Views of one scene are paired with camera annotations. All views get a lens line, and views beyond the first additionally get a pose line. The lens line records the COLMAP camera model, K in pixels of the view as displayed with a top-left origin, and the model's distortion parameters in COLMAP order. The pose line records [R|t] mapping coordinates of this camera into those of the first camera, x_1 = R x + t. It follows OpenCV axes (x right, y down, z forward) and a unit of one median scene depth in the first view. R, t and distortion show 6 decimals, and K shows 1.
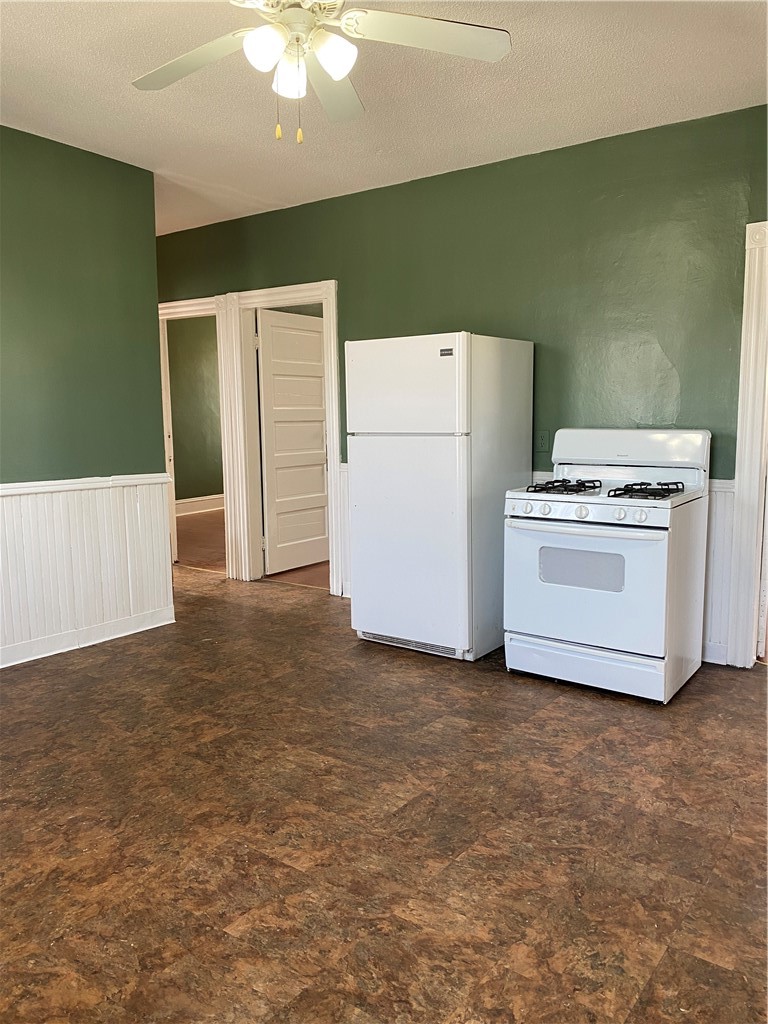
lens RADIAL K [[774.4, 0, 389.4], [0, 774.4, 514.1], [0, 0, 1]] dist [0.045696, -0.077093]
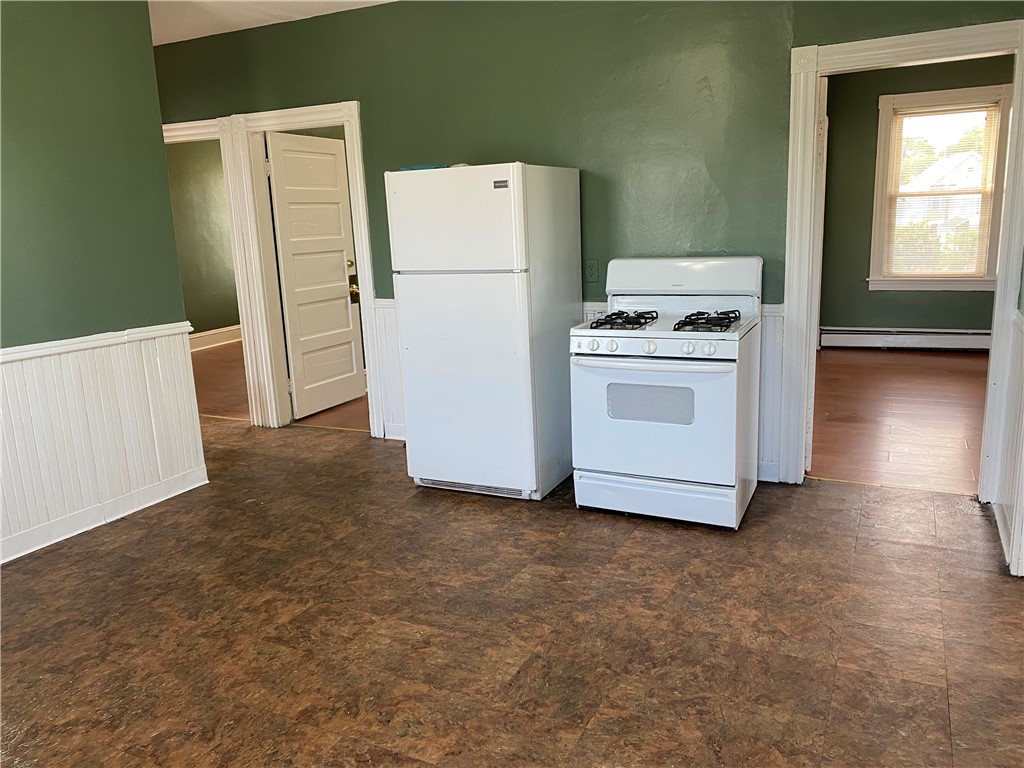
lens RADIAL K [[774.4, 0, 514.8], [0, 774.4, 378.1], [0, 0, 1]] dist [0.045696, -0.077093]
pose [[0.983885, -0.064272, 0.166854, -0.091758], [0.052857, 0.996005, 0.071976, -0.044417], [-0.170813, -0.061996, 0.983351, 0.055216]]
